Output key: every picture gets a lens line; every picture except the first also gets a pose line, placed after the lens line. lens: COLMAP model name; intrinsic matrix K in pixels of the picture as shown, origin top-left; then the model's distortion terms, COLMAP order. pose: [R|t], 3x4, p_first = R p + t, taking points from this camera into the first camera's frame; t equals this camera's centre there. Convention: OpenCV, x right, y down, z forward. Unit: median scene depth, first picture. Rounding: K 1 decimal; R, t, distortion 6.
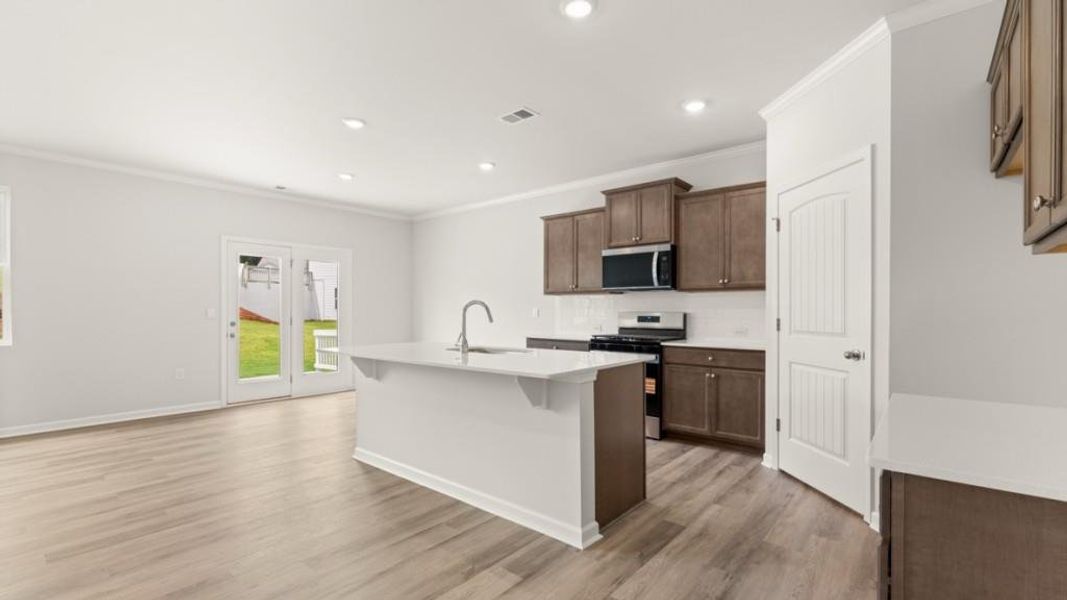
lens RADIAL K [[461.7, 0, 532.9], [0, 461.7, 308.3], [0, 0, 1]] dist [-0.007023, 0.000518]
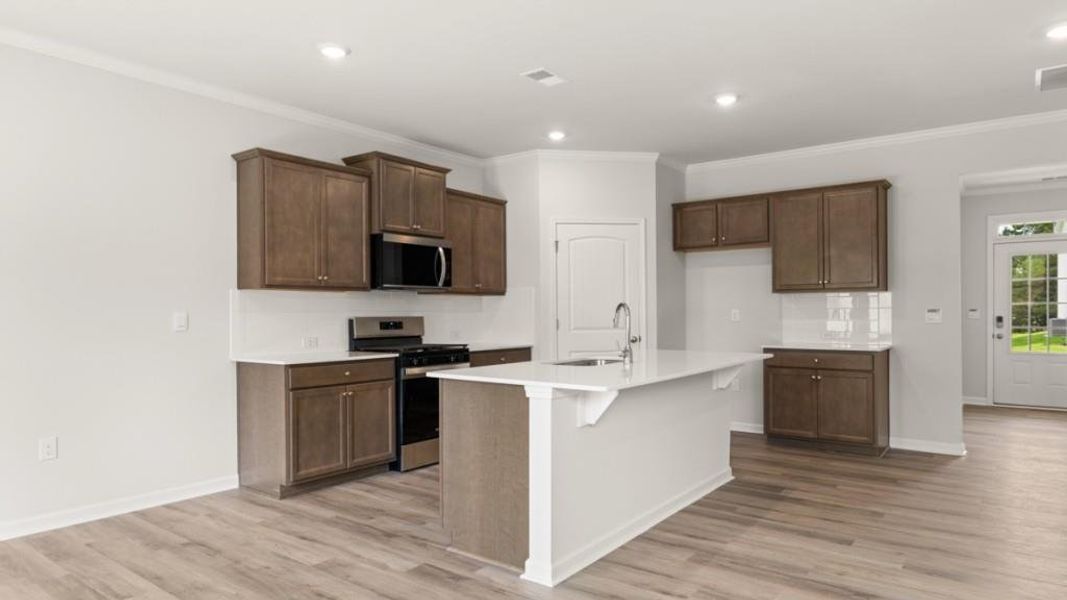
lens RADIAL K [[647.5, 0, 527.4], [0, 647.5, 302.6], [0, 0, 1]] dist [-0.003661, 0.000524]
pose [[-0.048238, 0.015031, 0.998723, -0.983080], [0.002504, 0.999885, -0.014928, 0.001557], [-0.998833, 0.001781, -0.048270, 0.906144]]
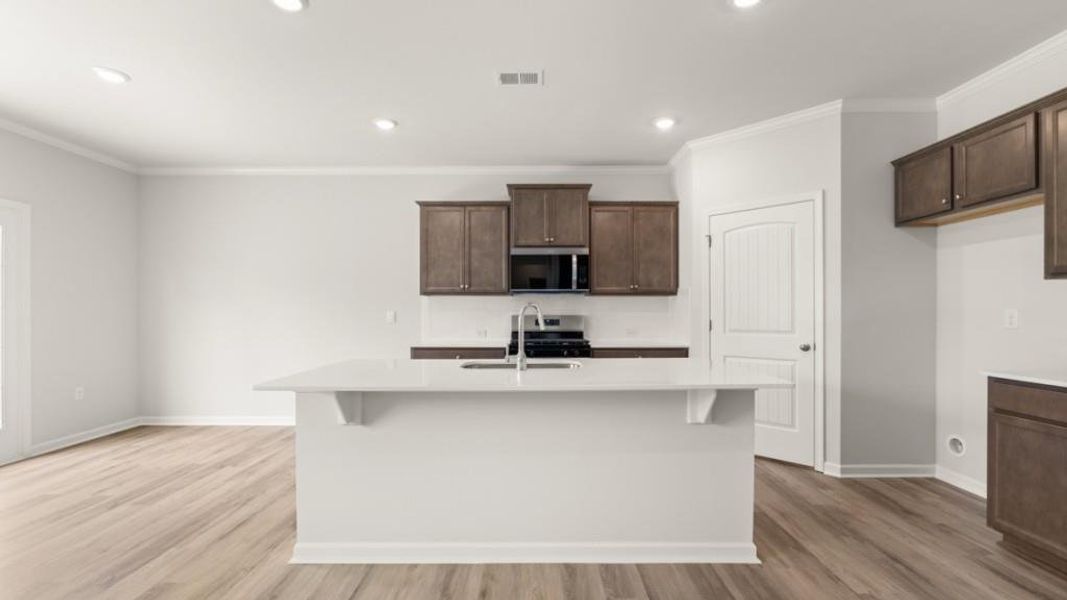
lens RADIAL K [[461.7, 0, 528.6], [0, 461.7, 309.6], [0, 0, 1]] dist [-0.007023, 0.000518]
pose [[0.767864, 0.005055, 0.640593, -0.455315], [-0.001793, 0.999982, -0.005741, 0.002123], [-0.640610, 0.003260, 0.767859, 0.299033]]
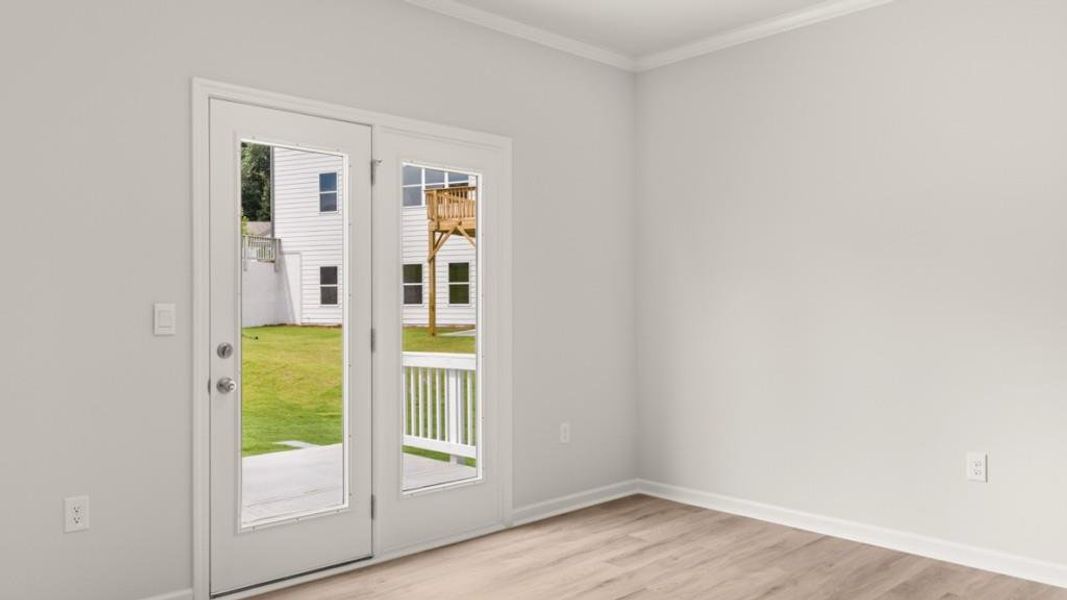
lens RADIAL K [[793.0, 0, 525.5], [0, 793.0, 308.7], [0, 0, 1]] dist [-0.039463, 0.000202]
pose [[0.992237, -0.000818, -0.124356, -0.485043], [0.001749, 0.999971, 0.007378, 0.000625], [0.124347, -0.007538, 0.992210, 0.617076]]
